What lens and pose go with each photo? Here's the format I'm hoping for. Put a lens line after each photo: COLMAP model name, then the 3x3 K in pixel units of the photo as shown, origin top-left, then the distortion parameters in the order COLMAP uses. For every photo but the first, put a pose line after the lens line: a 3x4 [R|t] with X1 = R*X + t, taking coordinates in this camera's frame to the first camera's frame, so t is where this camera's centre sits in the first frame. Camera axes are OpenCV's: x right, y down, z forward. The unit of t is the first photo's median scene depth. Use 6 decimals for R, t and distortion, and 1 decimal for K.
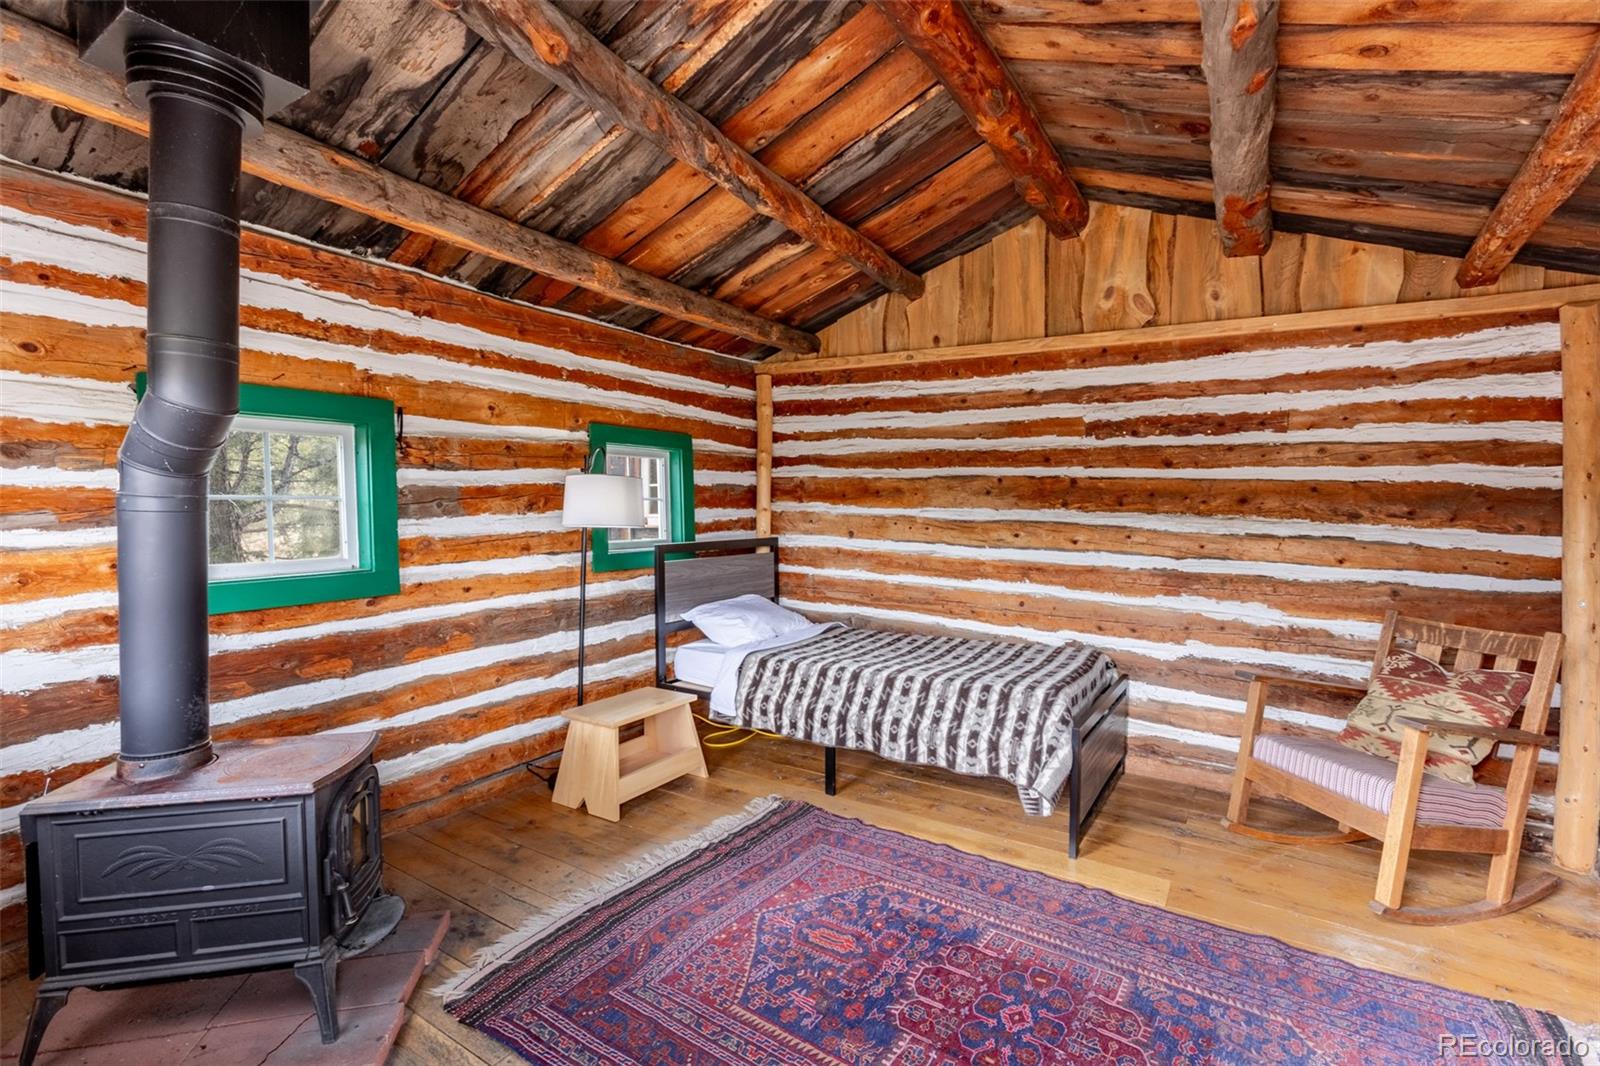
lens RADIAL K [[715.6, 0, 799.0], [0, 715.6, 535.1], [0, 0, 1]] dist [-0.014060, 0.010589]
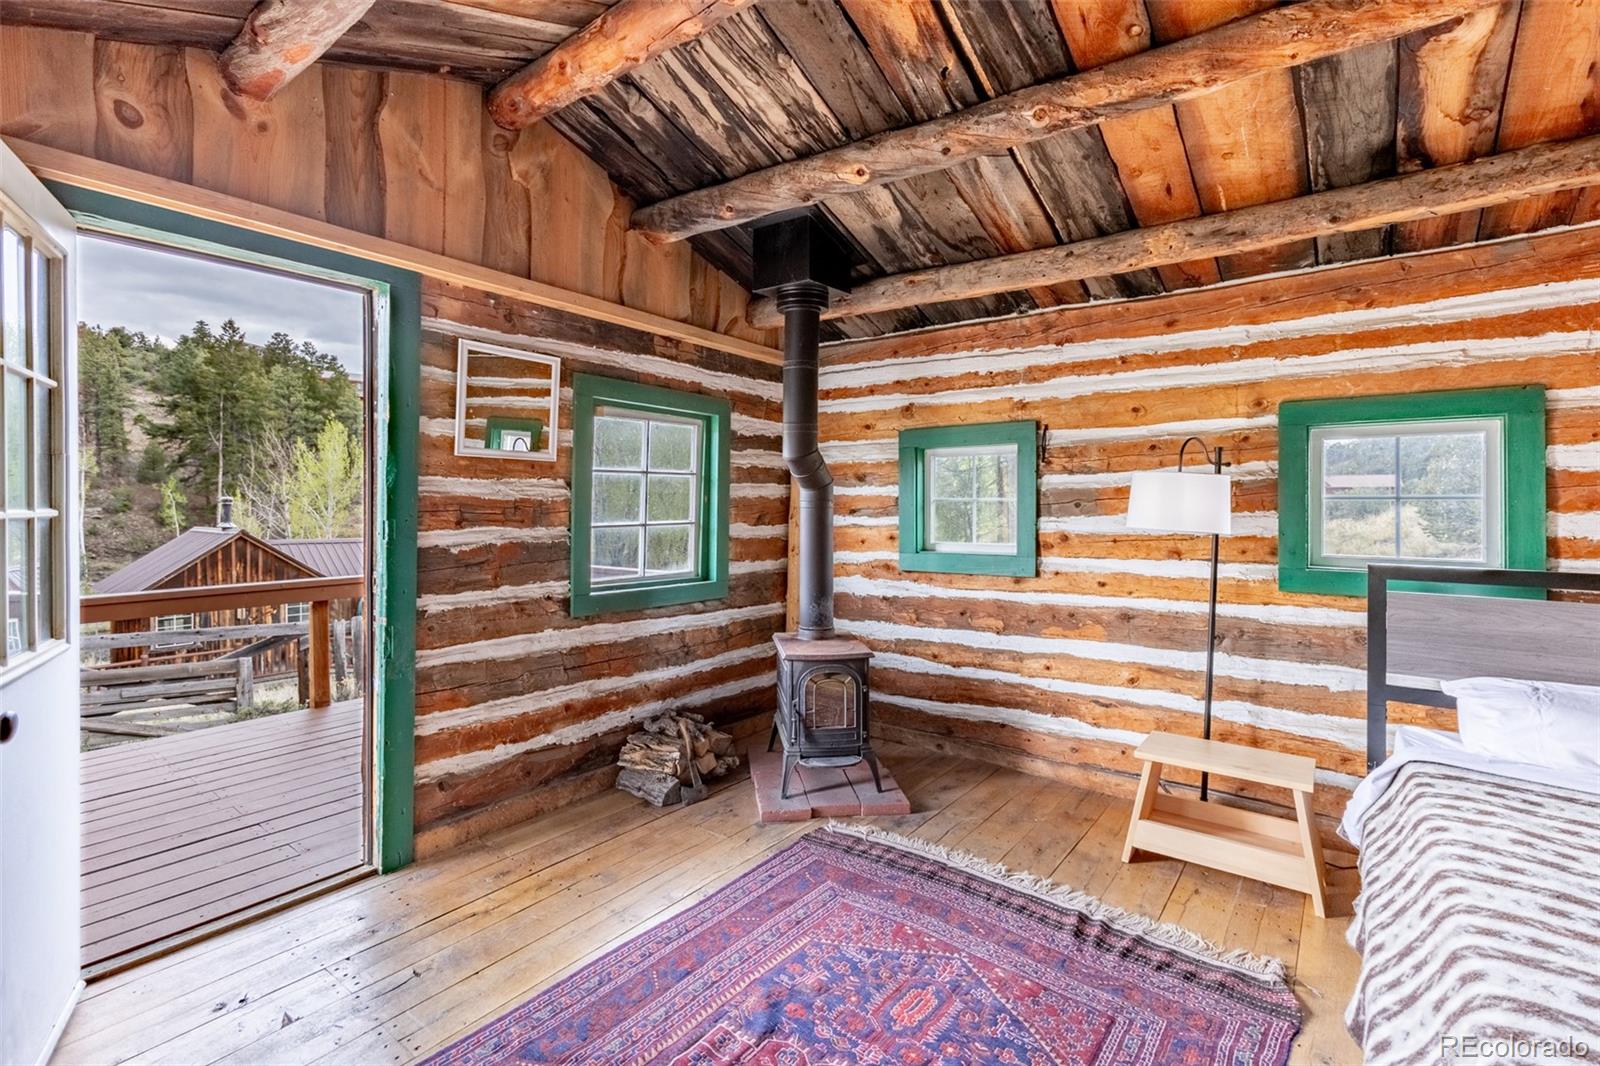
lens RADIAL K [[715.6, 0, 787.3], [0, 715.6, 504.6], [0, 0, 1]] dist [-0.014060, 0.010589]
pose [[-0.087984, 0.000641, -0.996122, 0.610558], [-0.047763, 0.998847, 0.004862, -0.024510], [0.994976, 0.048006, -0.087852, 0.594586]]
